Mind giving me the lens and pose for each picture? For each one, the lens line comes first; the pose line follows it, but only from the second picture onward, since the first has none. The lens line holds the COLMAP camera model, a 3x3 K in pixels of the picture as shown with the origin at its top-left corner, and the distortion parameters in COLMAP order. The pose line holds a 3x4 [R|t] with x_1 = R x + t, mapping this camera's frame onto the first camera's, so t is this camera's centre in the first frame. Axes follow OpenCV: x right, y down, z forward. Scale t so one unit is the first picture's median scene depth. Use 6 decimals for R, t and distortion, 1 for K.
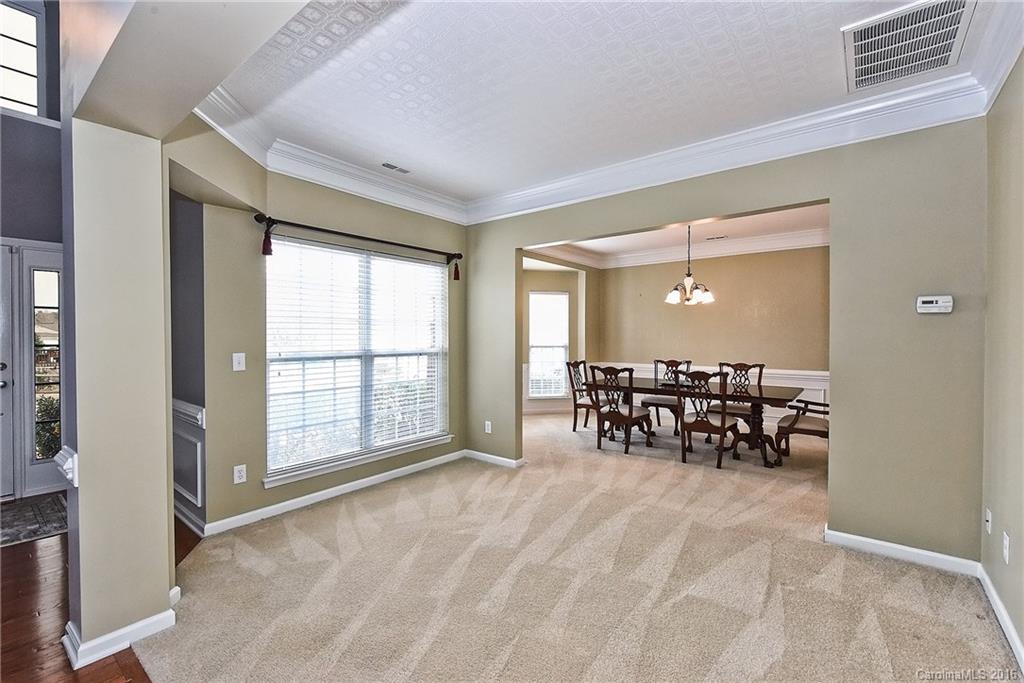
lens RADIAL K [[443.3, 0, 512.0], [0, 443.3, 341.5], [0, 0, 1]] dist [-0.001905, -0.000264]
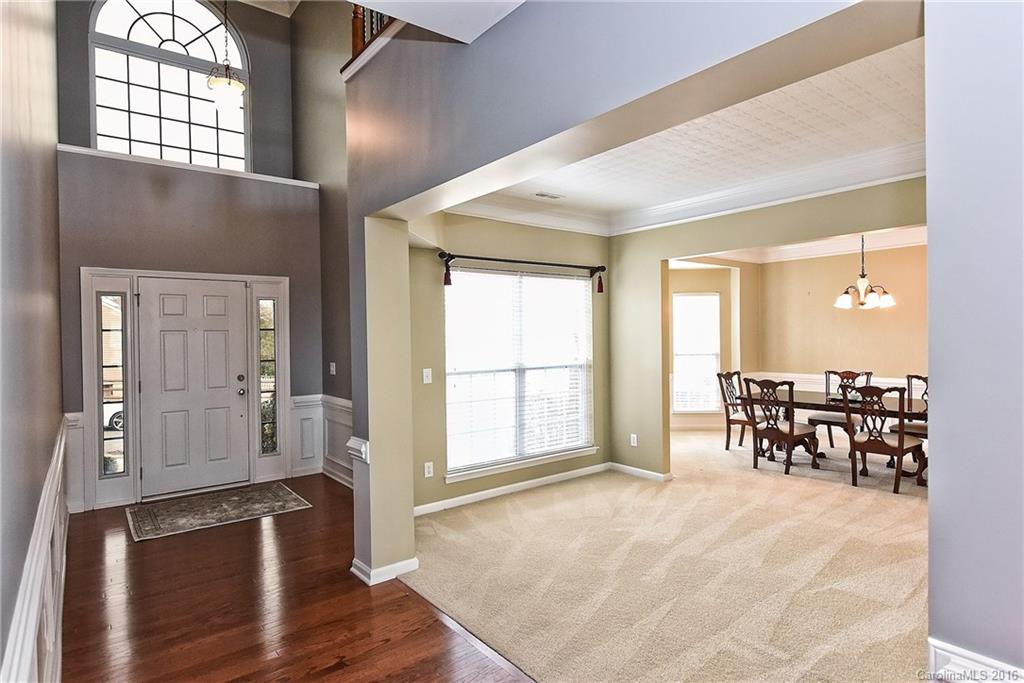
lens RADIAL K [[556.0, 0, 512.0], [0, 556.0, 341.5], [0, 0, 1]] dist [0.001263, -0.000184]
pose [[0.972782, -0.009403, -0.231529, -0.030397], [0.009646, 0.999953, -0.000082, -0.031379], [0.231519, -0.002154, 0.972828, -0.286834]]
